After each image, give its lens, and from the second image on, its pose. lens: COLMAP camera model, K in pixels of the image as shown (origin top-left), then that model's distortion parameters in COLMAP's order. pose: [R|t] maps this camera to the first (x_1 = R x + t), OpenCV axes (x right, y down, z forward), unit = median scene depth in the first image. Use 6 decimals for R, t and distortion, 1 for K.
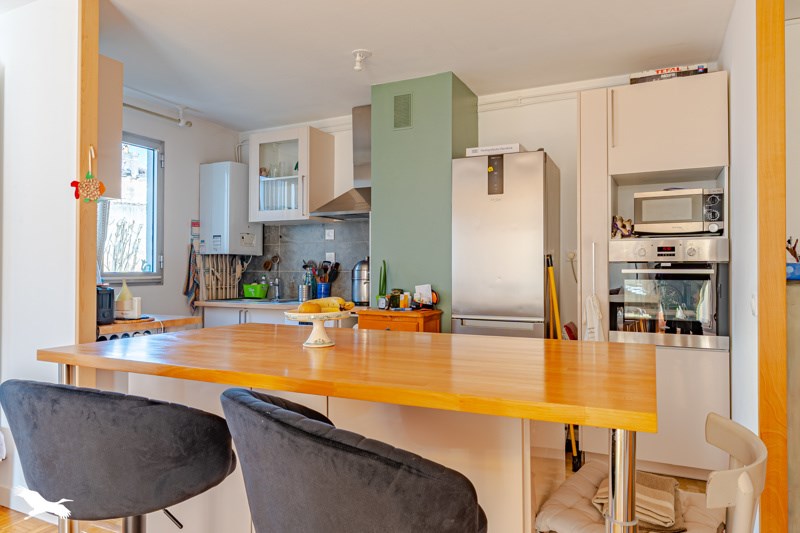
lens RADIAL K [[515.4, 0, 401.1], [0, 515.4, 264.2], [0, 0, 1]] dist [0.000724, 0.000132]
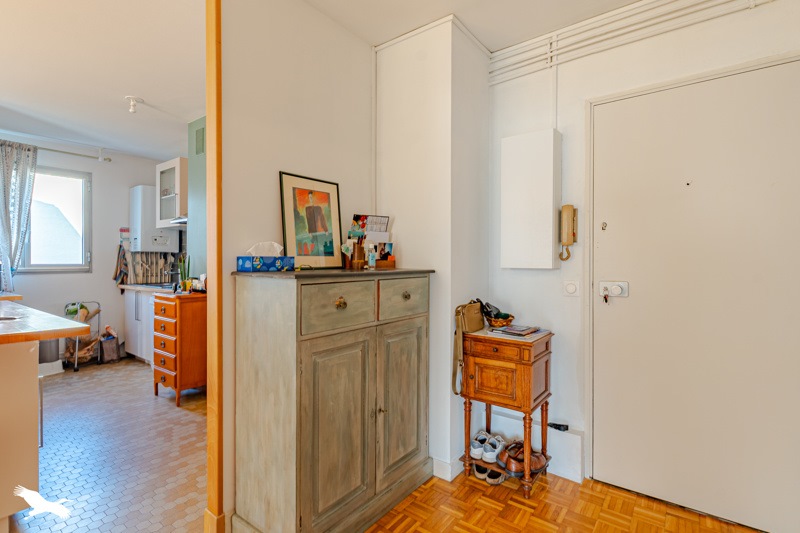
lens RADIAL K [[382.5, 0, 398.8], [0, 382.5, 262.3], [0, 0, 1]] dist [0.000443, -0.000105]
pose [[0.980231, 0.001154, -0.197855, 0.553294], [0.000703, 0.999956, 0.009319, 0.000581], [0.197857, -0.009274, 0.980187, 0.117837]]
